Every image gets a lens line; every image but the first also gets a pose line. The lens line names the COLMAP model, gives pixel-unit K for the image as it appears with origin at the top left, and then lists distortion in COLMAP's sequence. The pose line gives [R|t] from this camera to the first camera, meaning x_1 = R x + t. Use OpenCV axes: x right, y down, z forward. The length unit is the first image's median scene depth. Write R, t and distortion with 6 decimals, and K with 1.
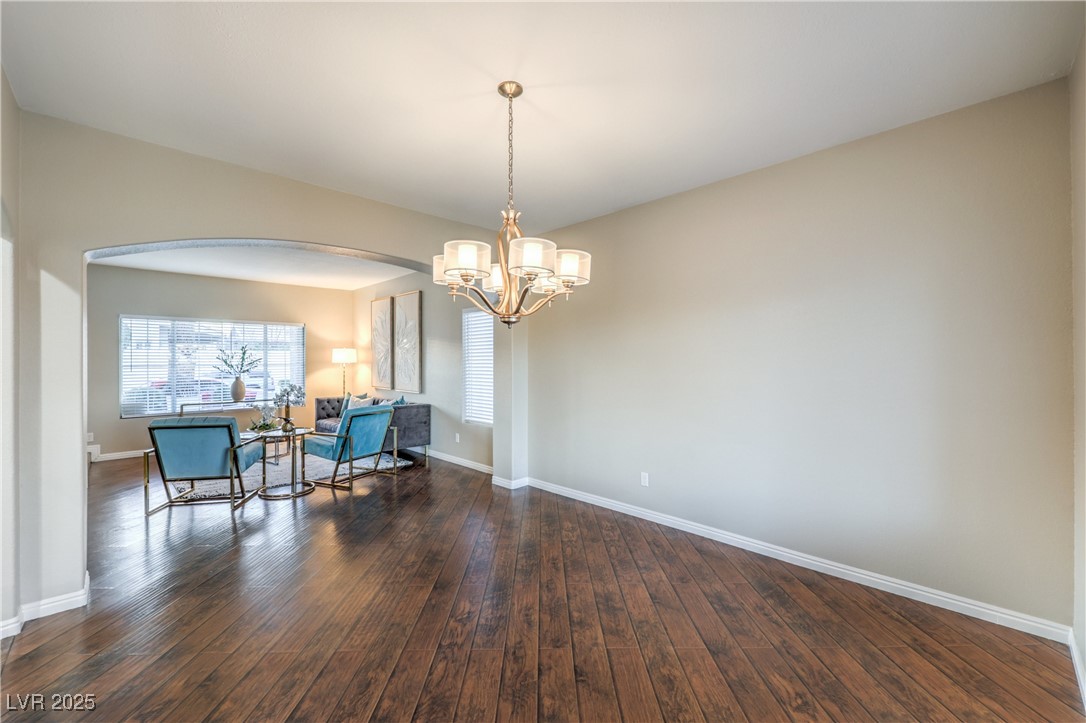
lens RADIAL K [[449.4, 0, 549.0], [0, 449.4, 353.5], [0, 0, 1]] dist [-0.000703, -0.000035]
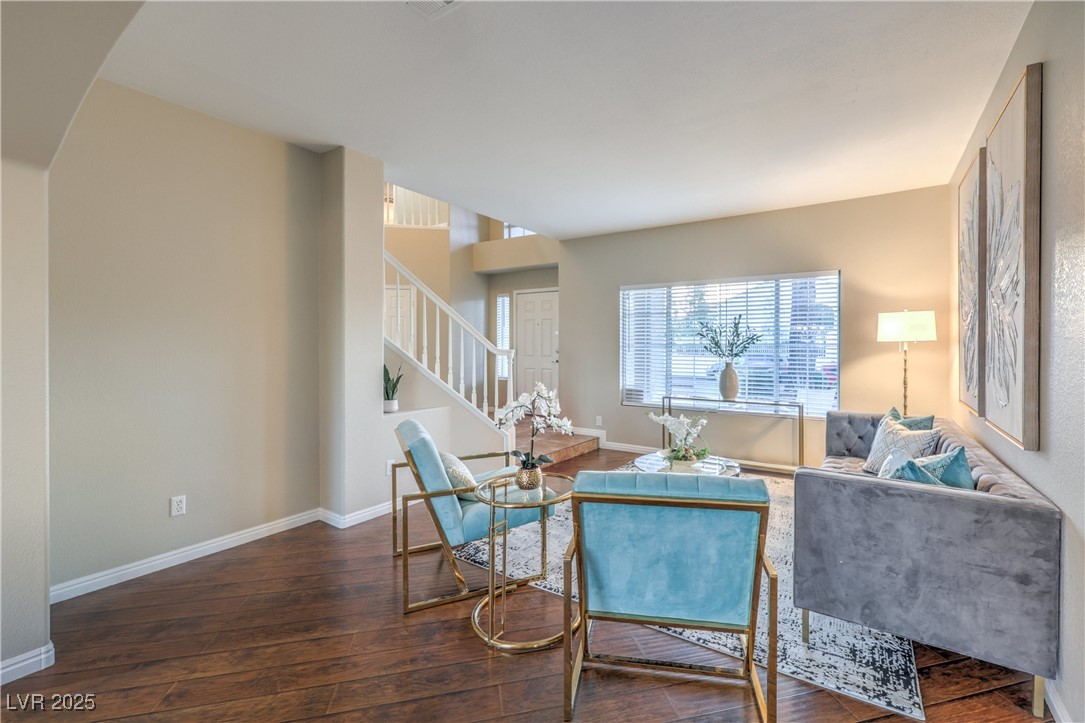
lens RADIAL K [[463.1, 0, 539.3], [0, 463.1, 346.6], [0, 0, 1]] dist [0.013895, -0.000069]
pose [[0.192942, -0.000680, -0.981210, -0.065329], [0.029606, 0.999548, 0.005129, 0.014508], [0.980763, -0.030039, 0.192875, 0.612010]]
